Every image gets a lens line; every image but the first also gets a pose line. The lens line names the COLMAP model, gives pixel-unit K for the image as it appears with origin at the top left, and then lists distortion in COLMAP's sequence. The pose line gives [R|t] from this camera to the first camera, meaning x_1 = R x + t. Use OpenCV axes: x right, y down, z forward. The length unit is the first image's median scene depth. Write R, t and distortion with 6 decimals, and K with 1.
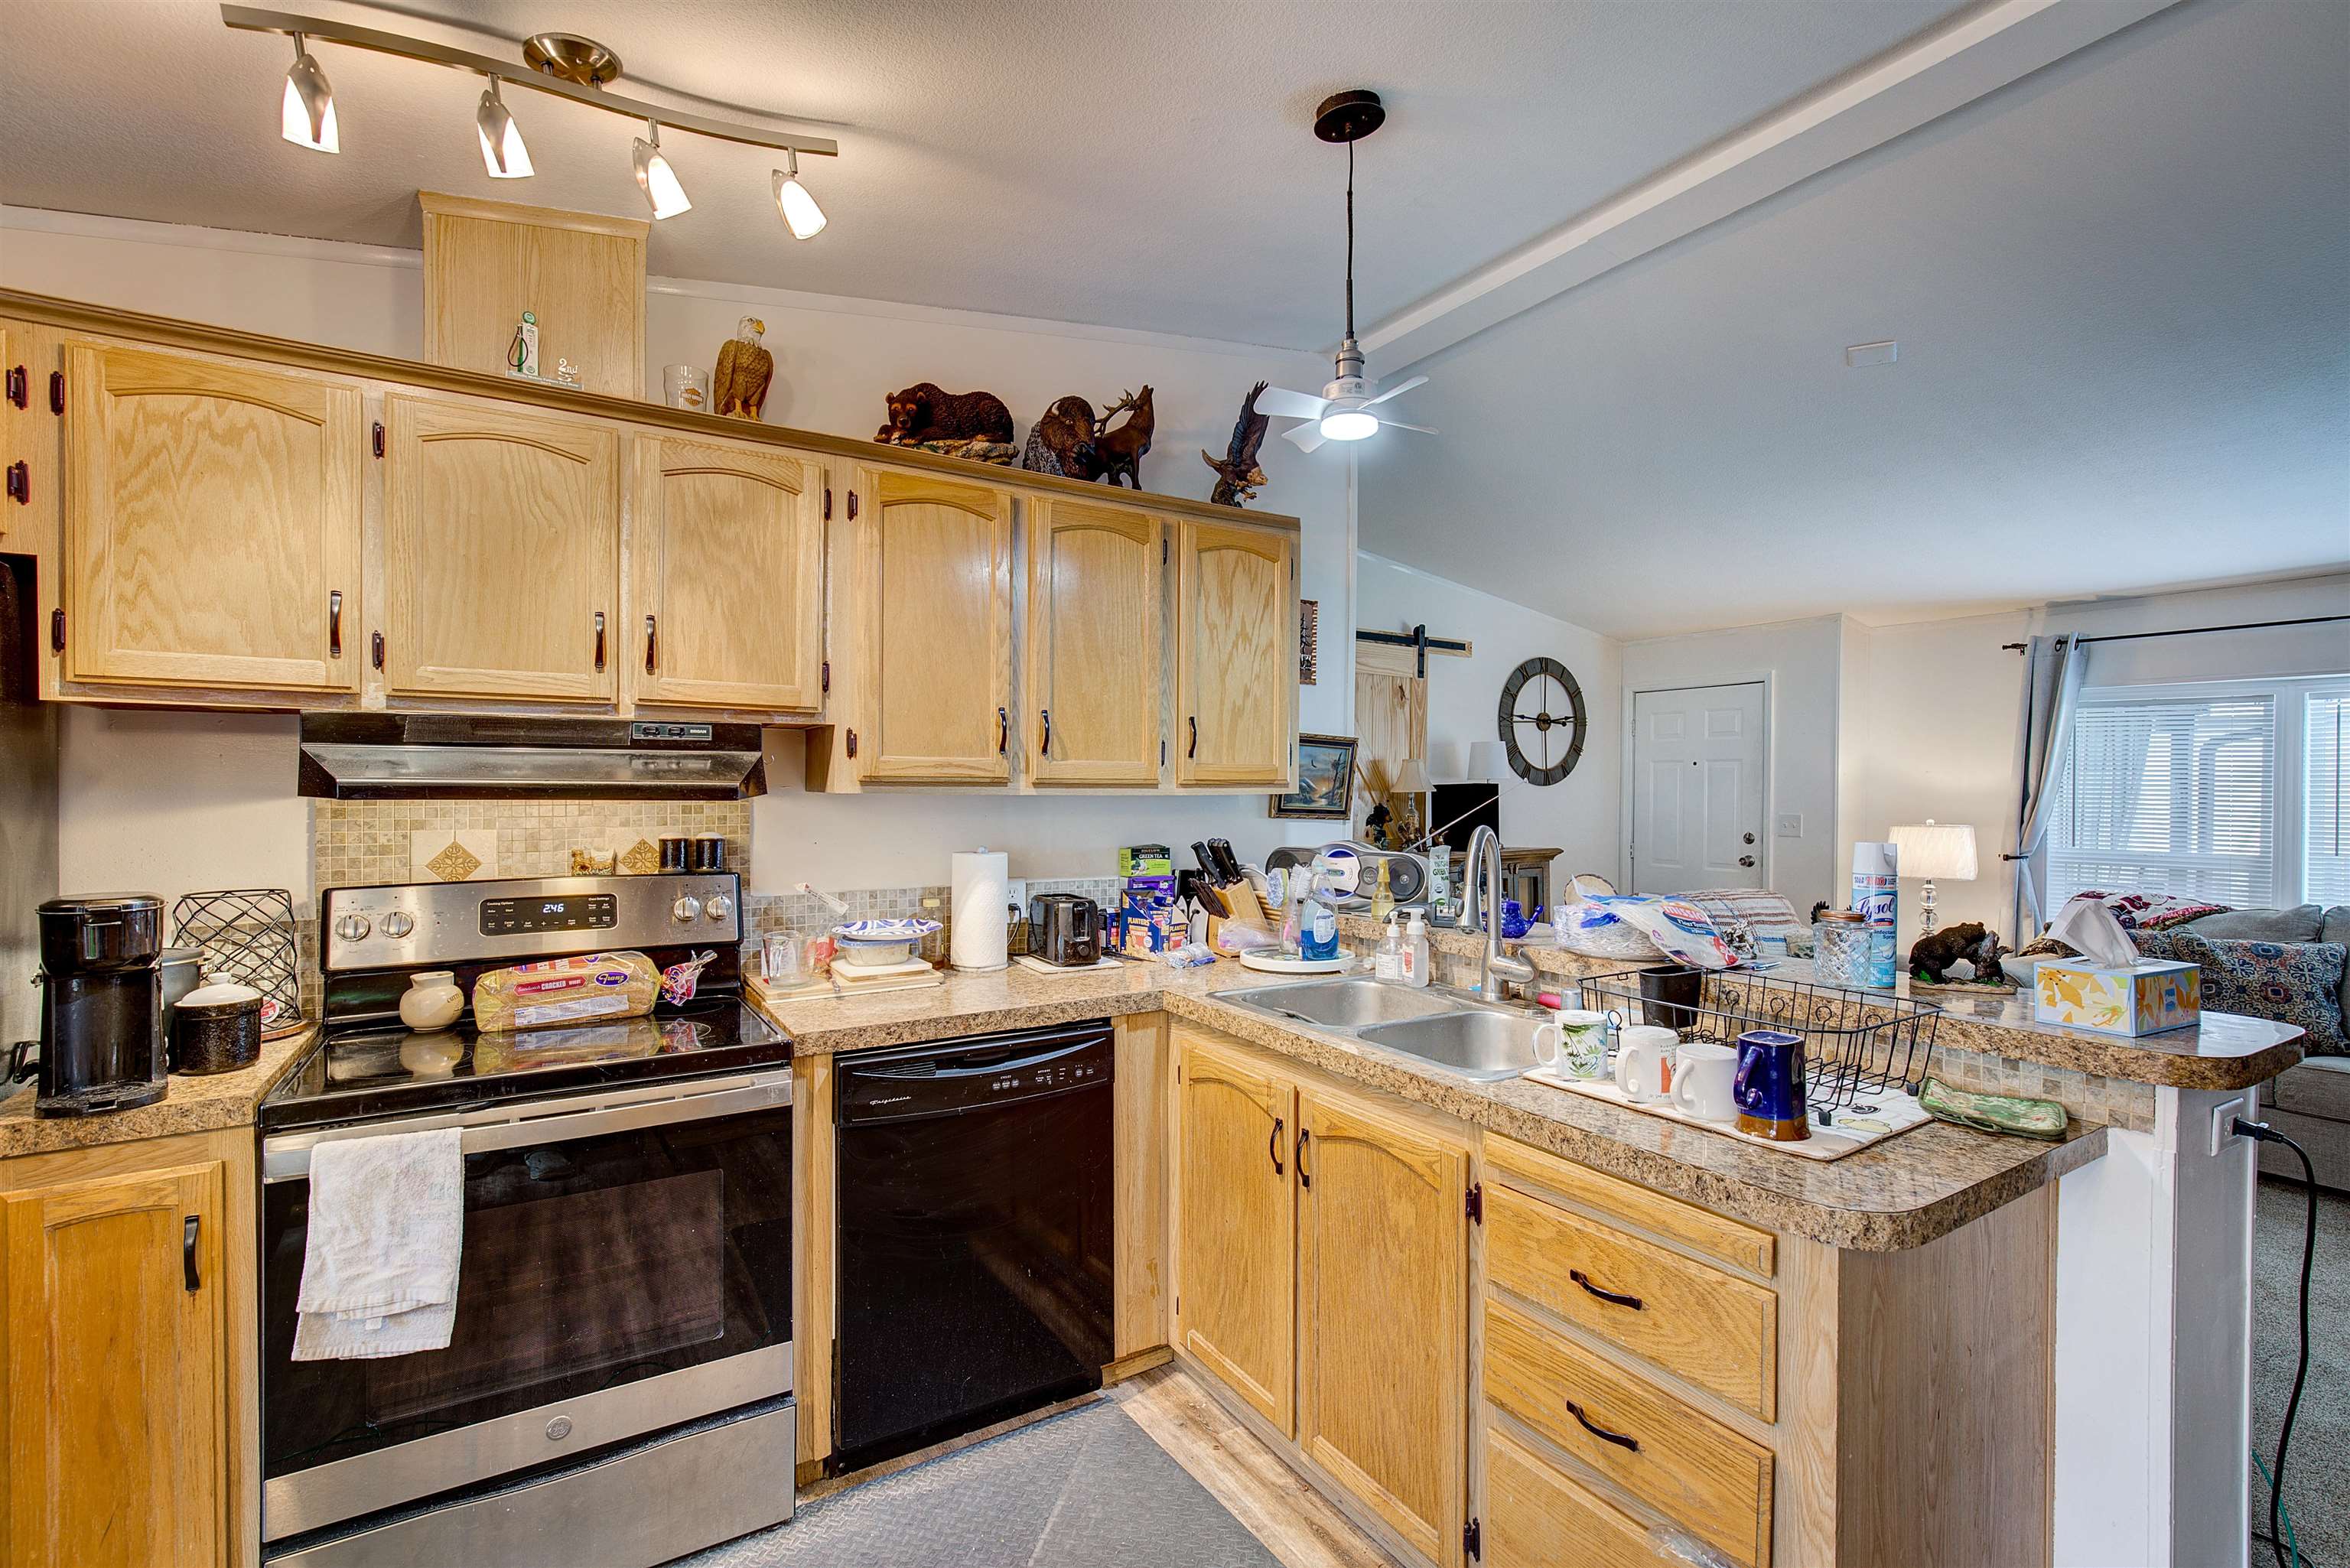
lens RADIAL K [[1076.3, 0, 1196.4], [0, 1076.3, 789.7], [0, 0, 1]] dist [-0.008348, 0.004085]
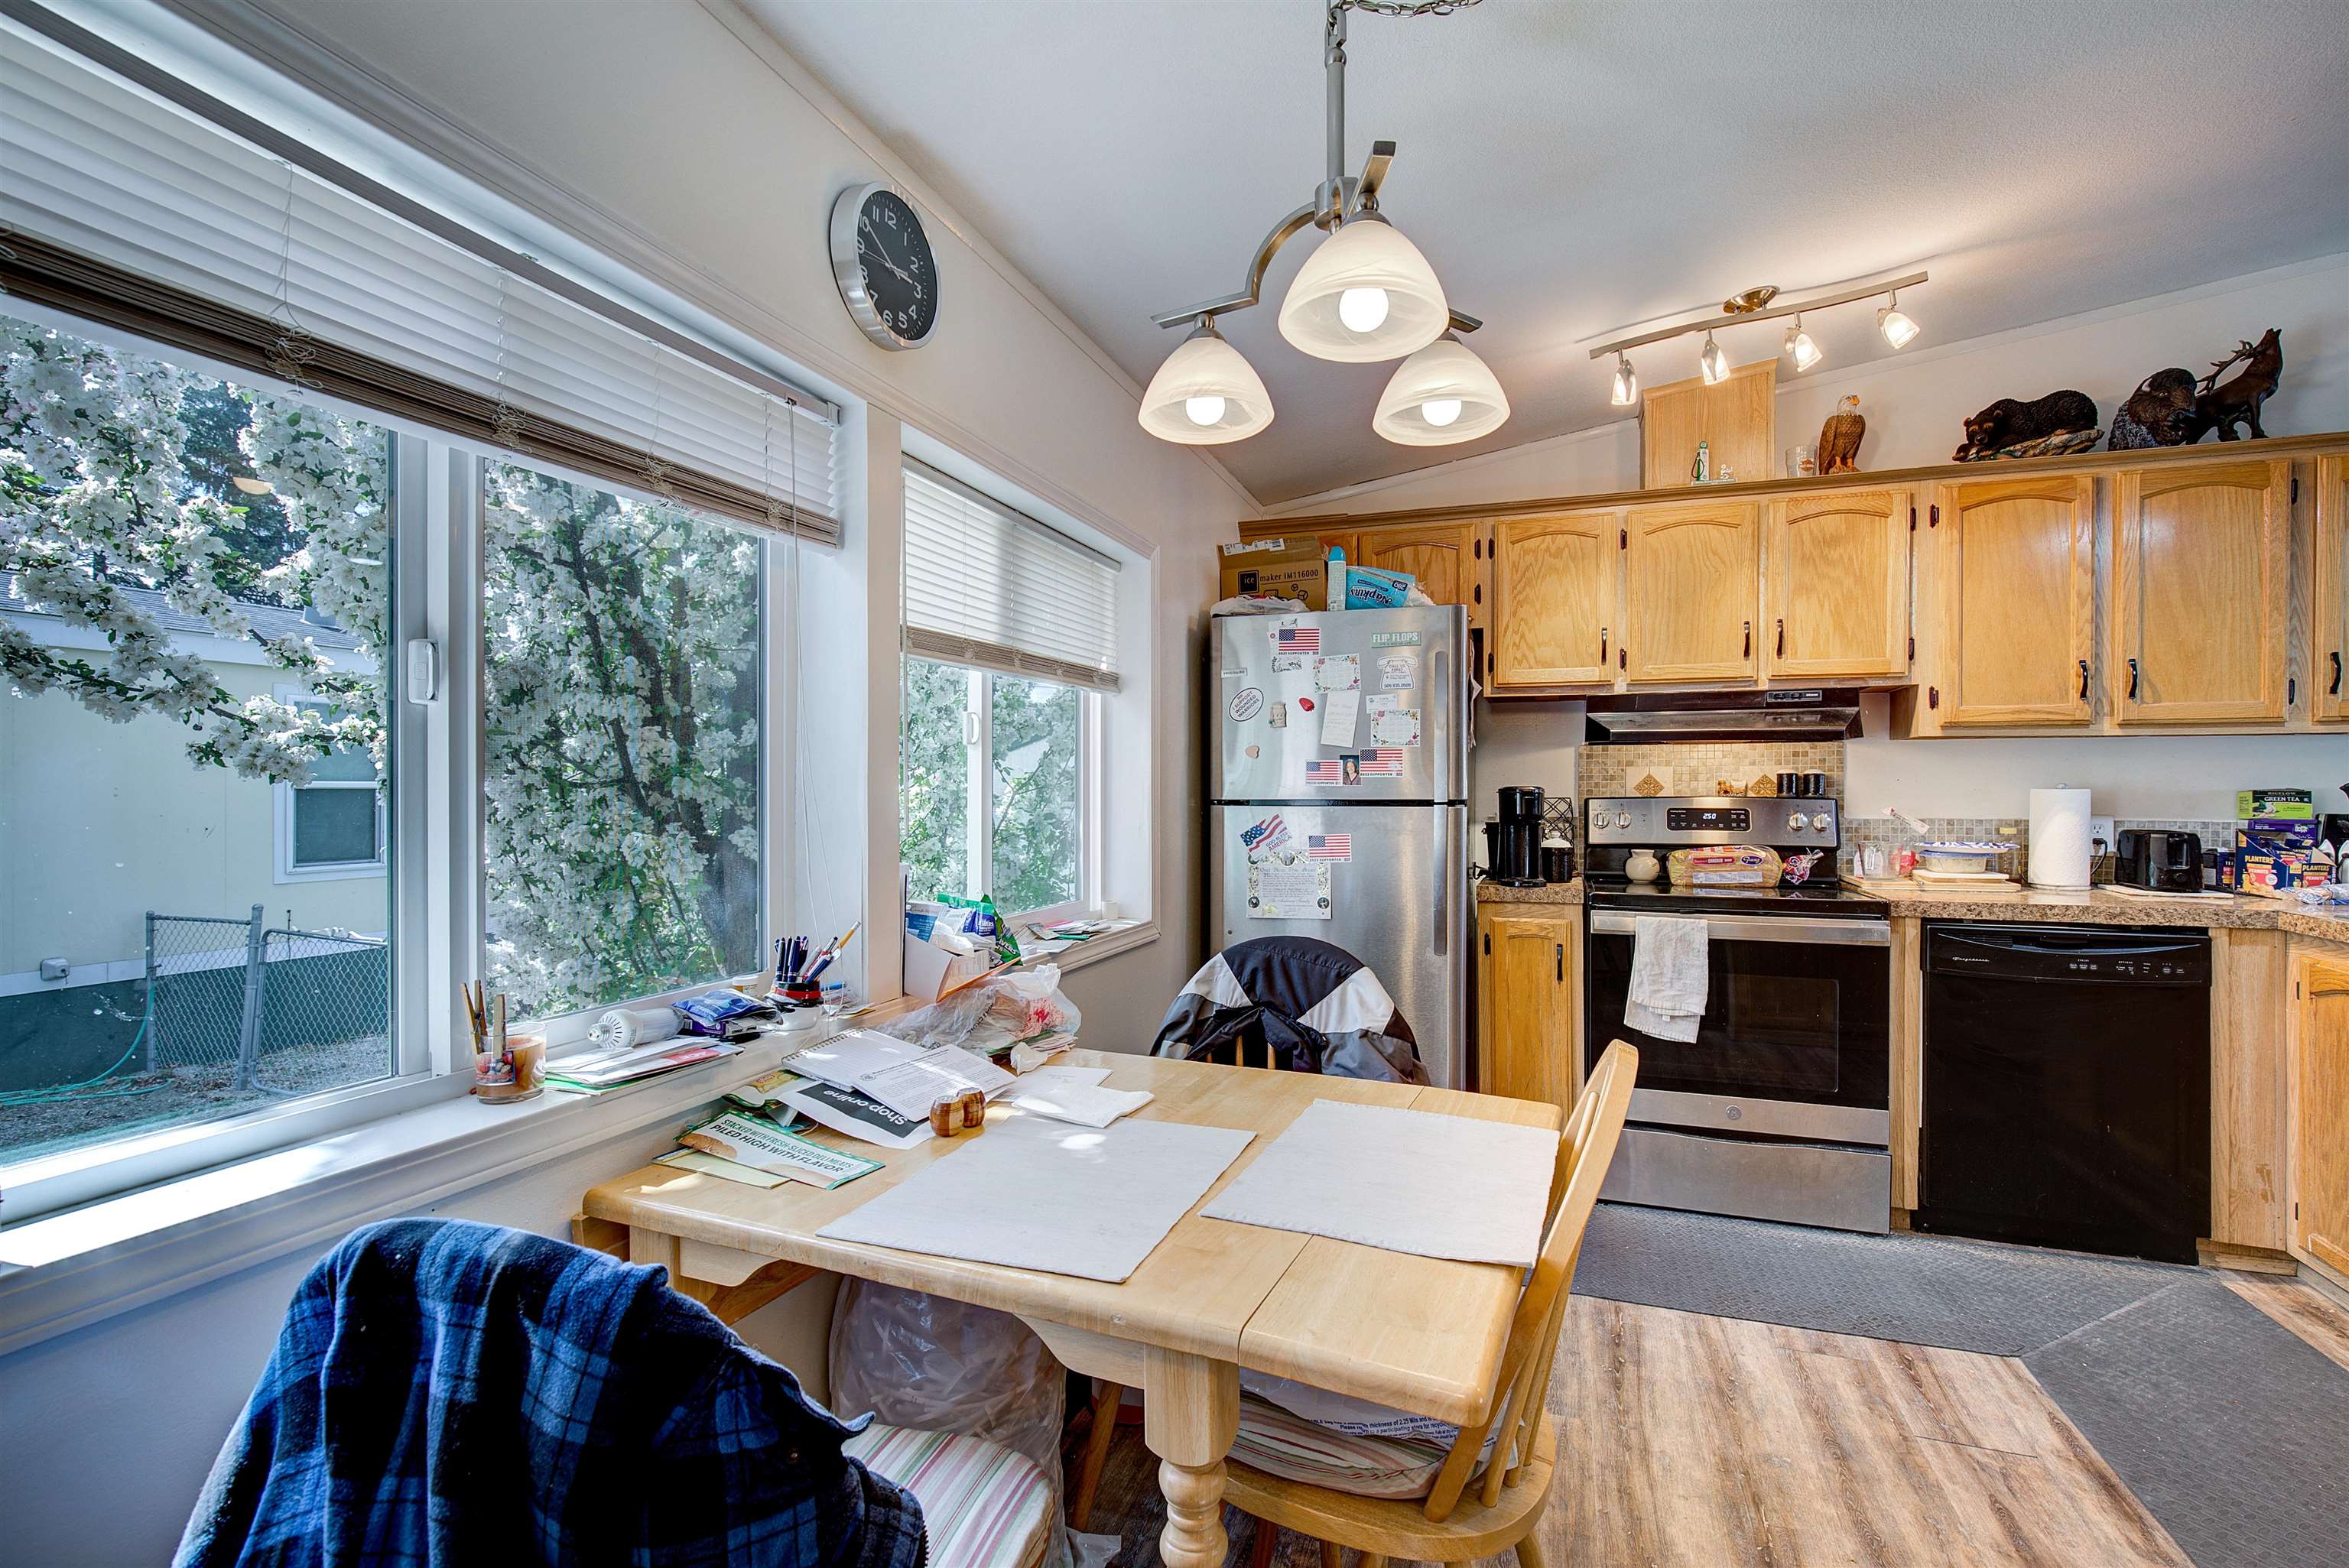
lens RADIAL K [[1075.8, 0, 1166.8], [0, 1075.8, 802.3], [0, 0, 1]] dist [-0.008348, 0.004085]
pose [[0.617873, 0.001209, -0.786277, 0.132077], [0.000910, 0.999997, 0.002252, 0.082333], [0.786277, -0.002107, 0.617870, -0.552858]]
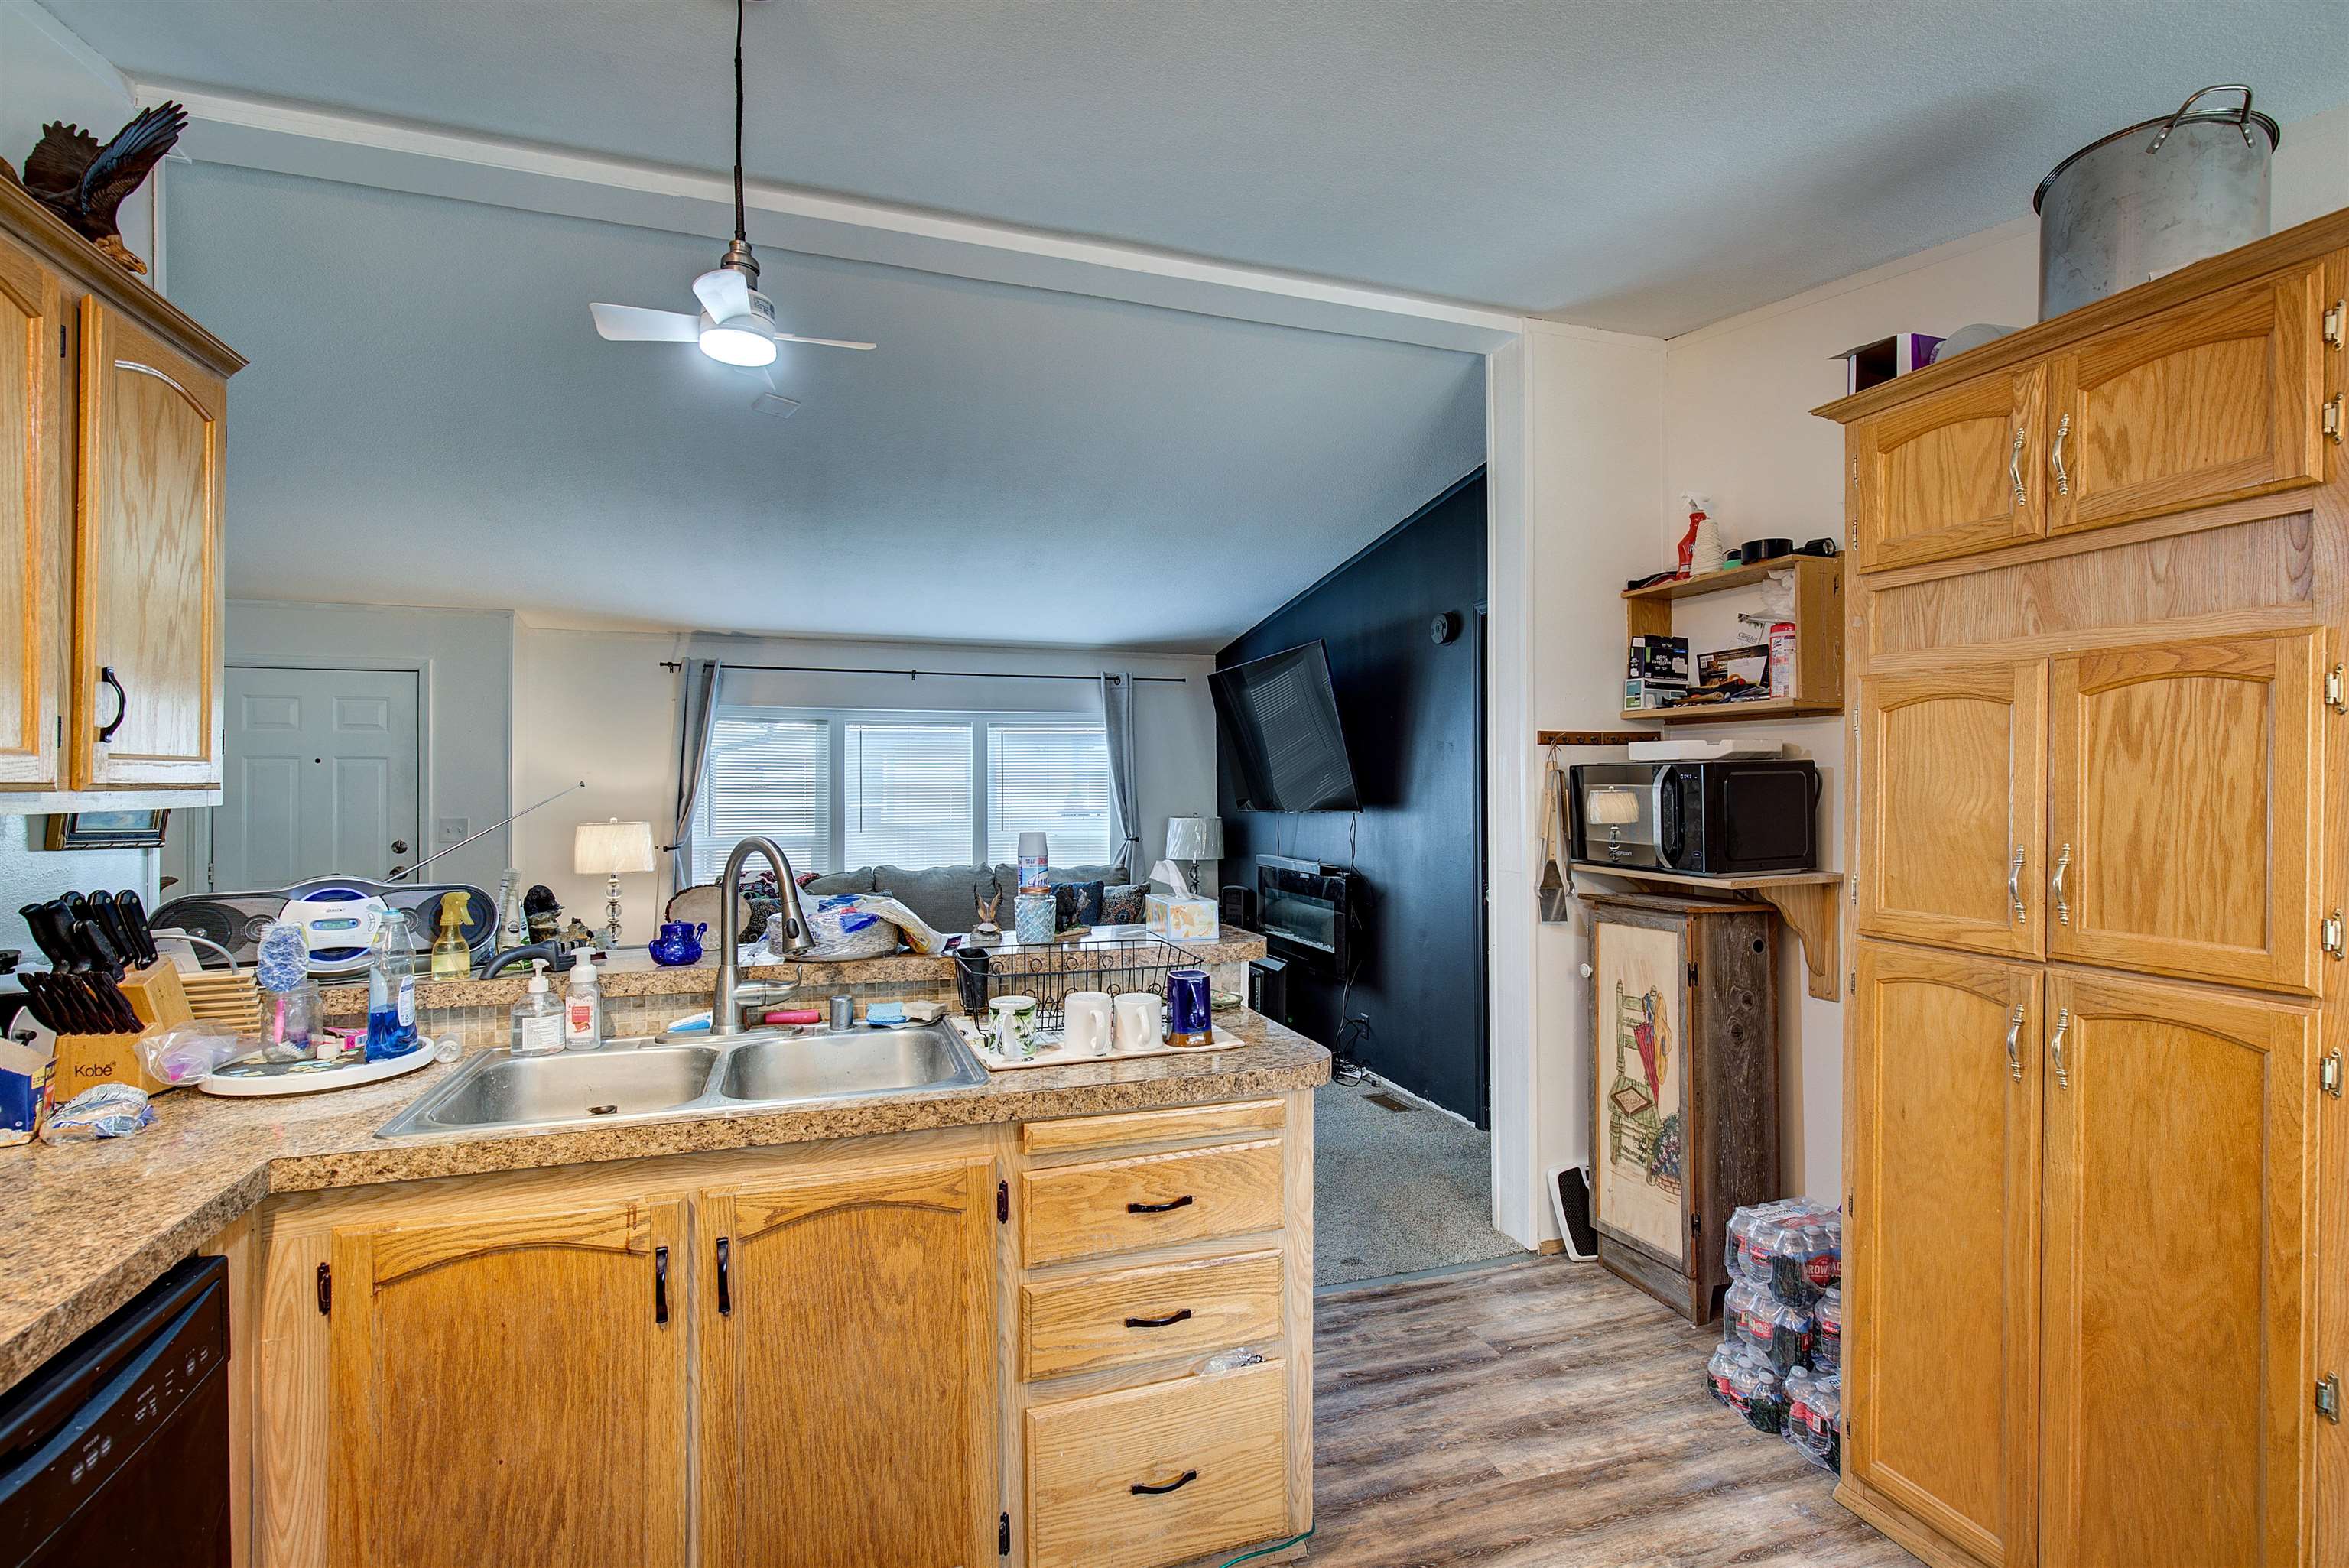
lens RADIAL K [[1075.8, 0, 1190.6], [0, 1075.8, 783.4], [0, 0, 1]] dist [-0.008348, 0.004085]
pose [[0.223246, -0.002707, 0.974758, -0.501607], [0.007316, 0.999973, 0.001101, -0.007790], [-0.974735, 0.006886, 0.223259, 0.435650]]
